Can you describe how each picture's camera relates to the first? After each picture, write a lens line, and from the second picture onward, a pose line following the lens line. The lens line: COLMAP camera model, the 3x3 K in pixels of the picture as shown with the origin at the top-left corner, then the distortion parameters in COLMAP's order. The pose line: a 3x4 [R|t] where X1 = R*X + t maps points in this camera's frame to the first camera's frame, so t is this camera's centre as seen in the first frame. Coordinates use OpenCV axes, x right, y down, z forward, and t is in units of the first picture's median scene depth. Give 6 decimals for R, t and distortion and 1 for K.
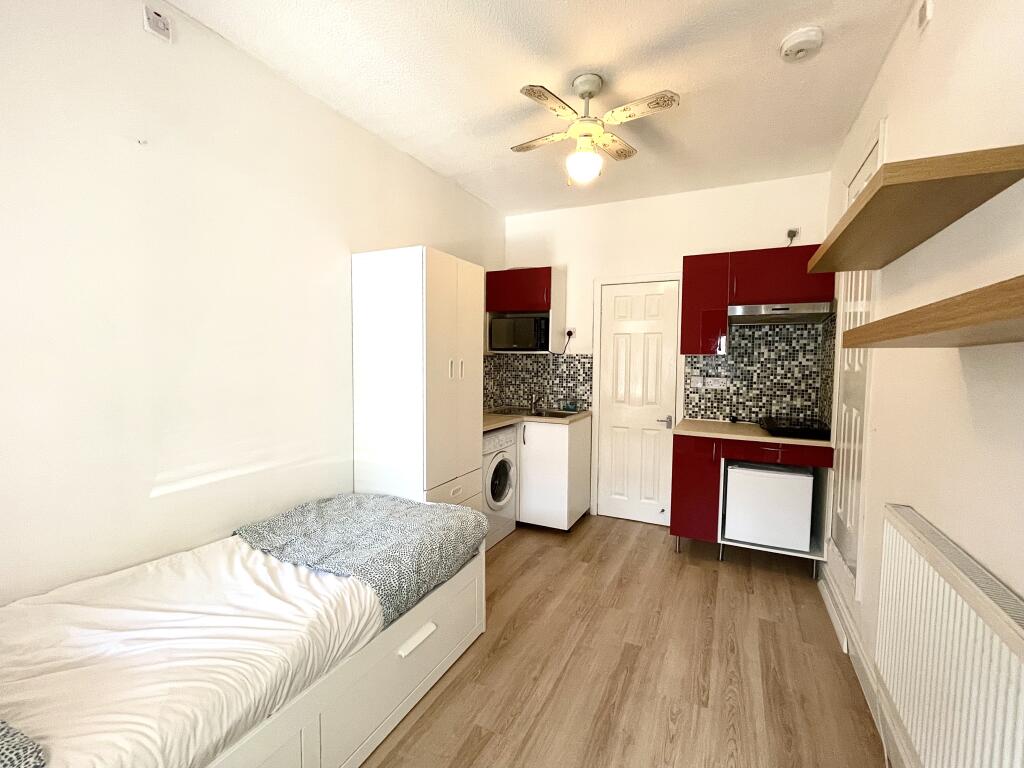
lens RADIAL K [[413.3, 0, 513.9], [0, 413.3, 384.4], [0, 0, 1]] dist [-0.002664, 0.000407]
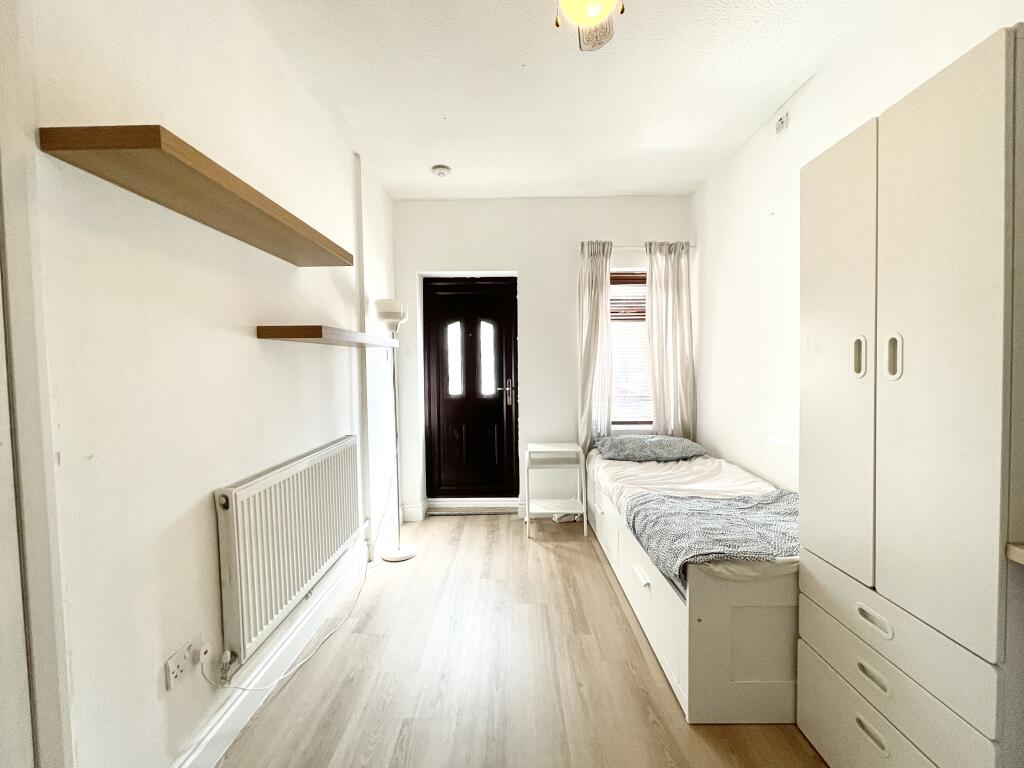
lens RADIAL K [[413.3, 0, 512.3], [0, 413.3, 382.3], [0, 0, 1]] dist [-0.002664, 0.000407]
pose [[-0.886818, 0.016033, -0.461841, 0.651631], [-0.025973, 0.996089, 0.084454, -0.048333], [0.461389, 0.086891, -0.882933, 1.810865]]
